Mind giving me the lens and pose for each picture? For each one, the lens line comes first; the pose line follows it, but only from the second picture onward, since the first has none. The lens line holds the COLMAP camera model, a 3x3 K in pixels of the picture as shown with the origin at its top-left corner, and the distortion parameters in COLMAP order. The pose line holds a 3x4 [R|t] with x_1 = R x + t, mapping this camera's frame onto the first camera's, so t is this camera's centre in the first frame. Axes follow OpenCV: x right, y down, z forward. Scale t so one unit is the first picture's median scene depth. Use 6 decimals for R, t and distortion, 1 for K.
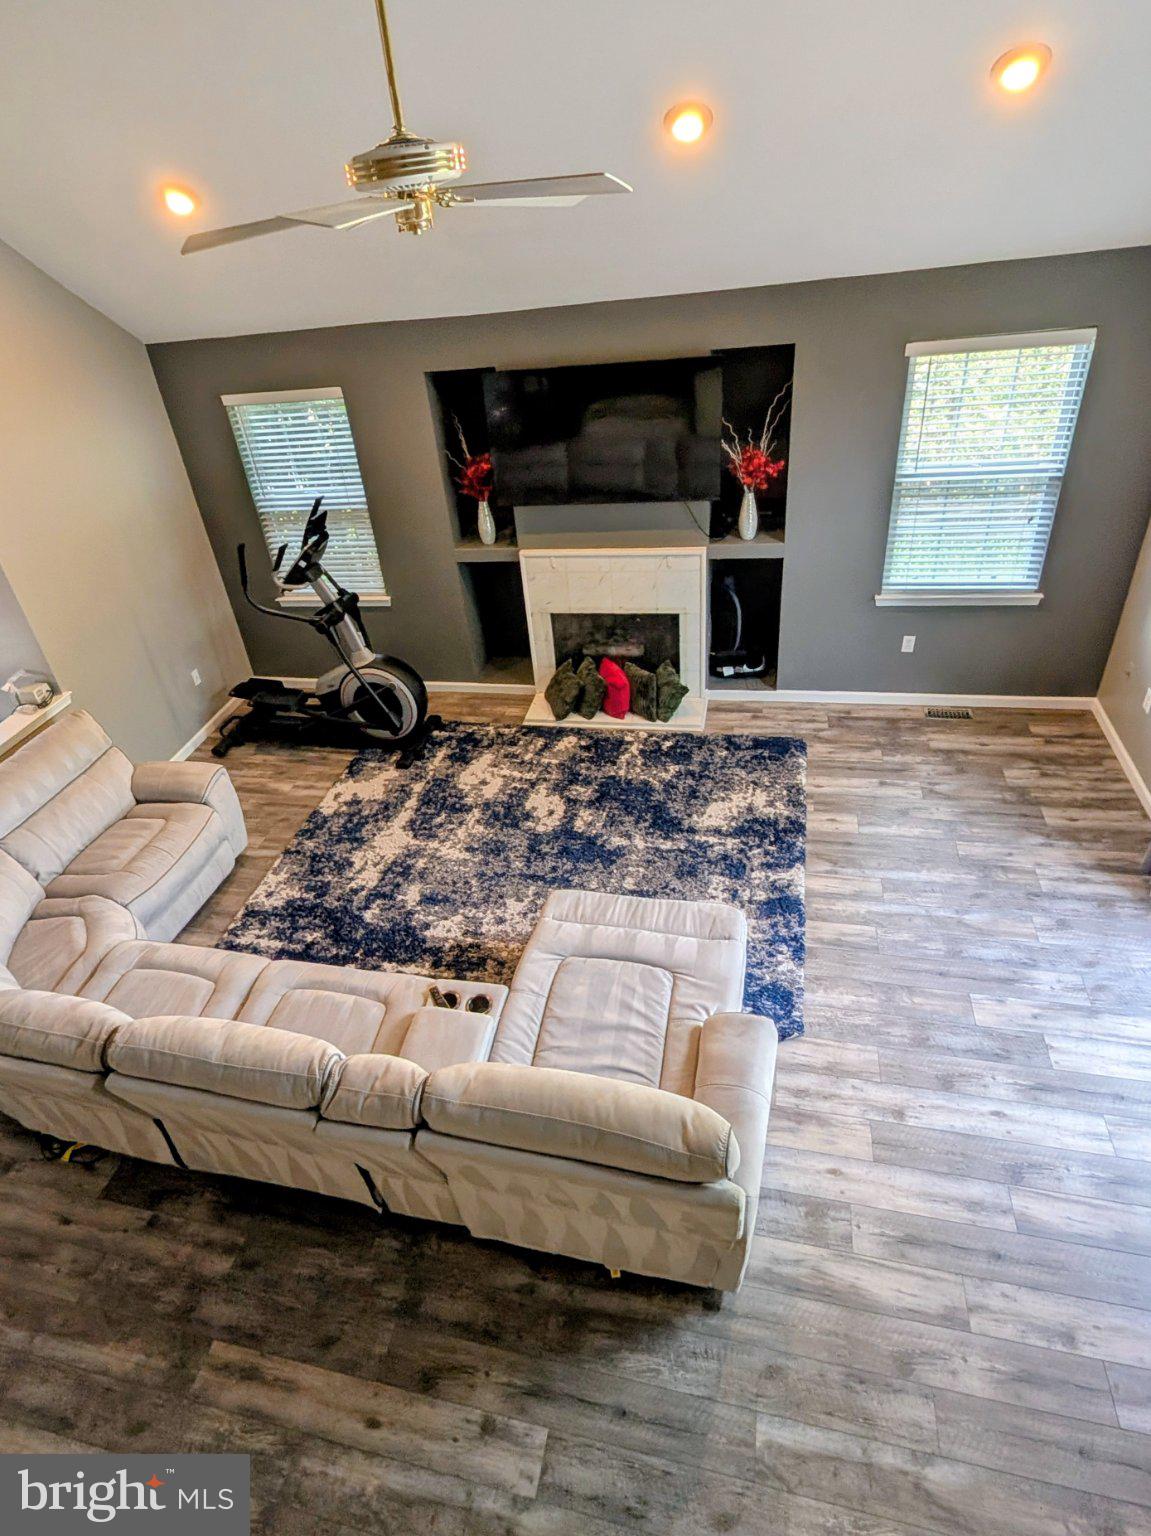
lens RADIAL K [[851.2, 0, 537.0], [0, 851.2, 765.5], [0, 0, 1]] dist [-0.000354, 0.000255]
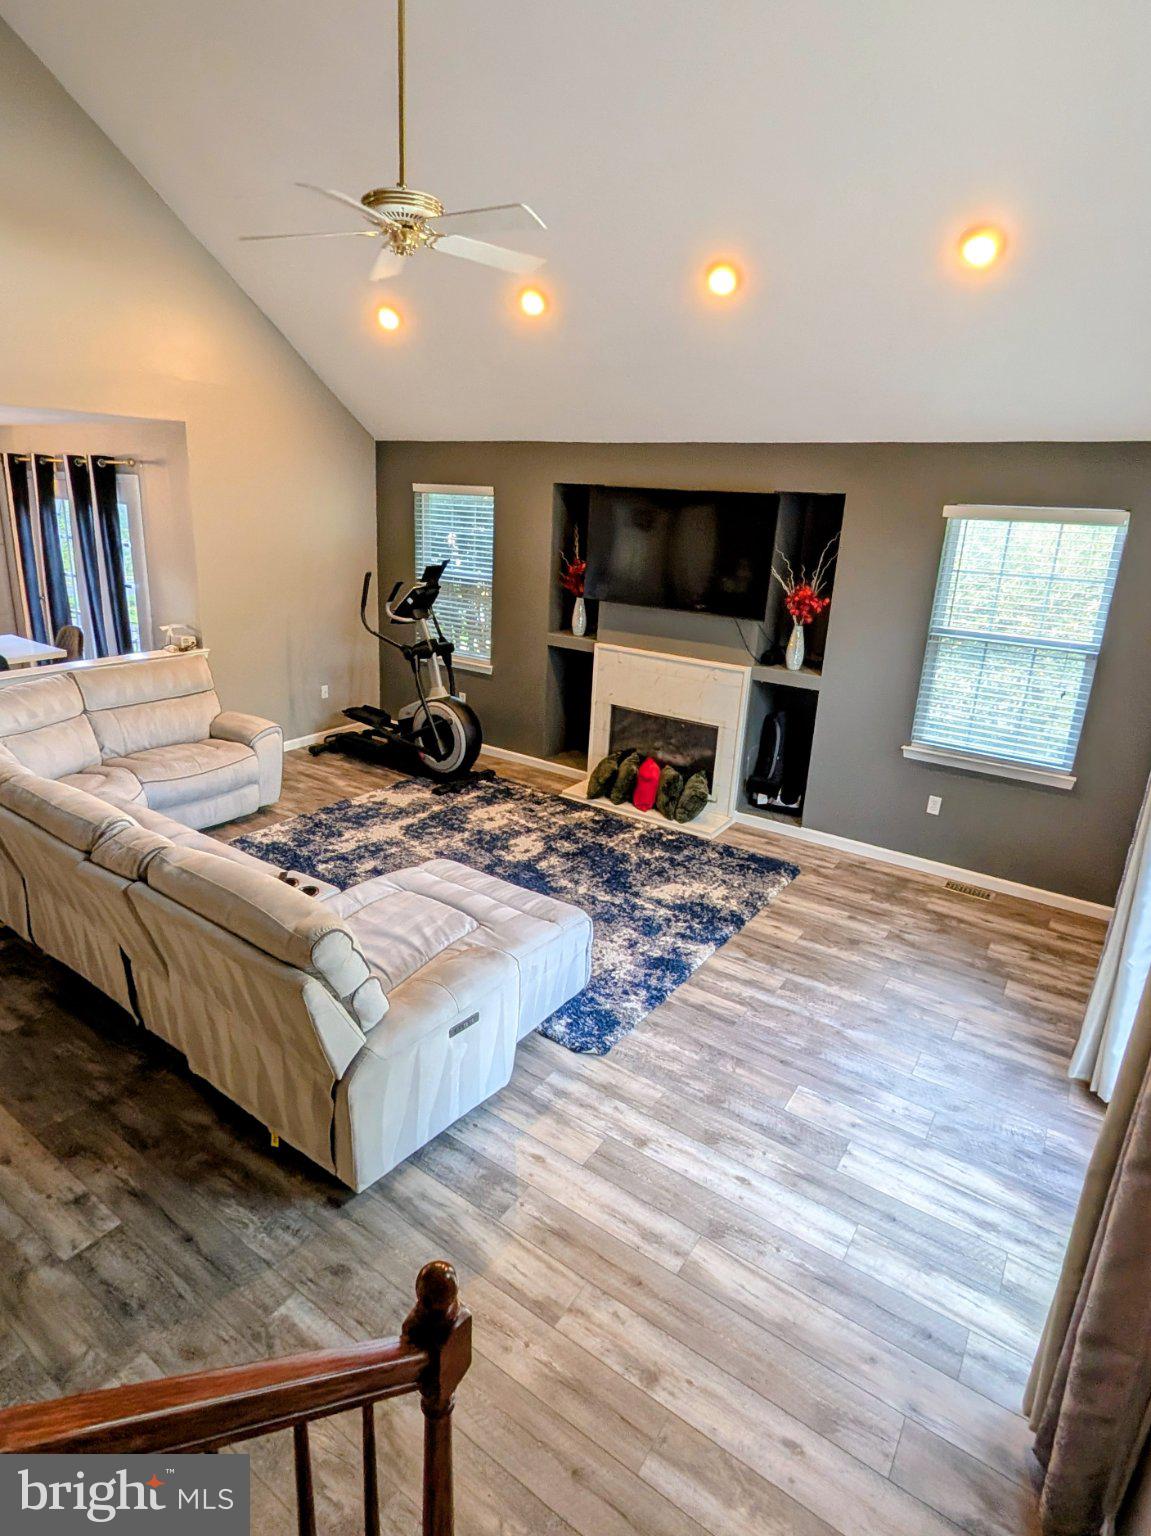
lens RADIAL K [[841.5, 0, 575.5], [0, 841.5, 768.0], [0, 0, 1]] dist [0.000755, -0.000291]
pose [[0.921974, 0.249304, -0.296330, 0.351496], [-0.322915, 0.917312, -0.232948, 0.182275], [0.213752, 0.310462, 0.926242, 0.014434]]
